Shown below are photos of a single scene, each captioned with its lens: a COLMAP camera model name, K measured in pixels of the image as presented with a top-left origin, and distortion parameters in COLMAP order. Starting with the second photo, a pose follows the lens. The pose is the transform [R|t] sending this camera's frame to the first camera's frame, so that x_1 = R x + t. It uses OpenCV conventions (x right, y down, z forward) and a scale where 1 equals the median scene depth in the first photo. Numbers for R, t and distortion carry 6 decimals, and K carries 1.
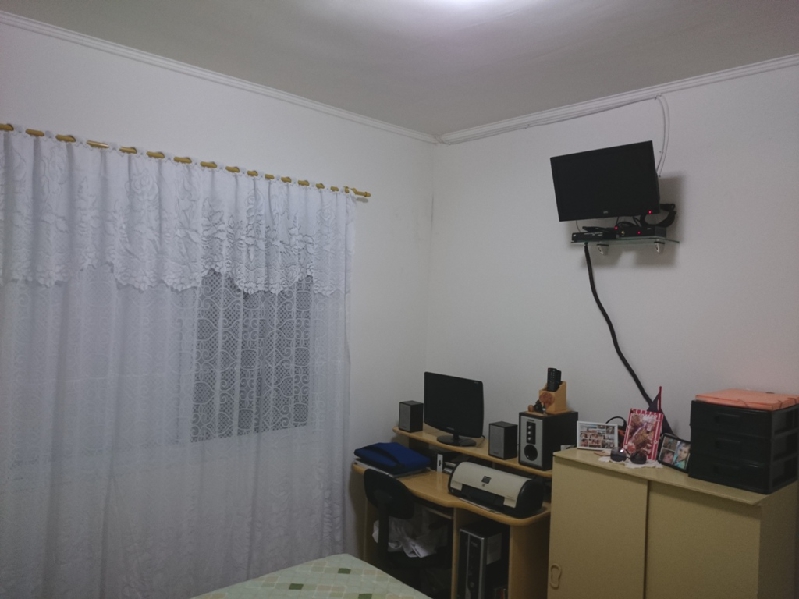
lens RADIAL K [[627.3, 0, 399.2], [0, 627.3, 297.6], [0, 0, 1]] dist [0.167106, -0.257209]
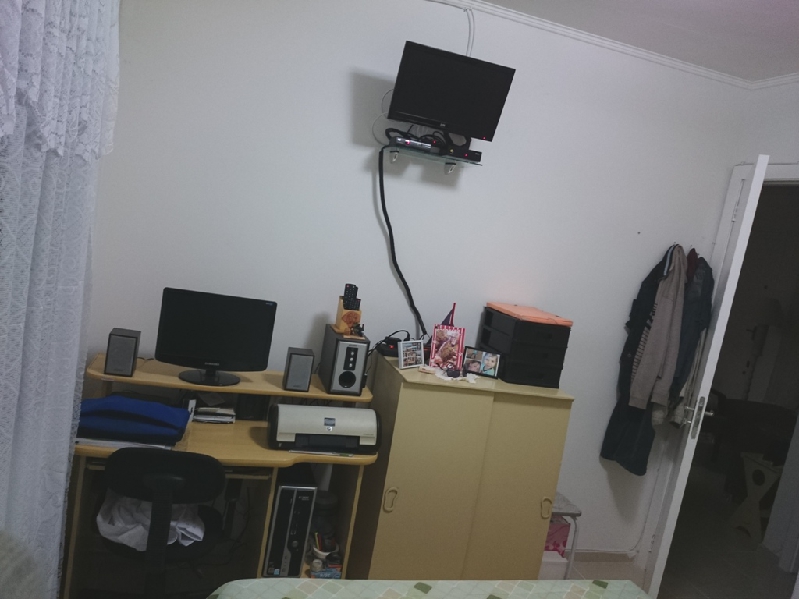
lens RADIAL K [[627.3, 0, 399.2], [0, 627.3, 297.6], [0, 0, 1]] dist [0.167106, -0.257209]
pose [[0.438132, -0.066401, 0.896455, -0.558066], [-0.159163, 0.975780, 0.150065, -0.014995], [-0.884708, -0.208431, 0.416952, 0.597861]]
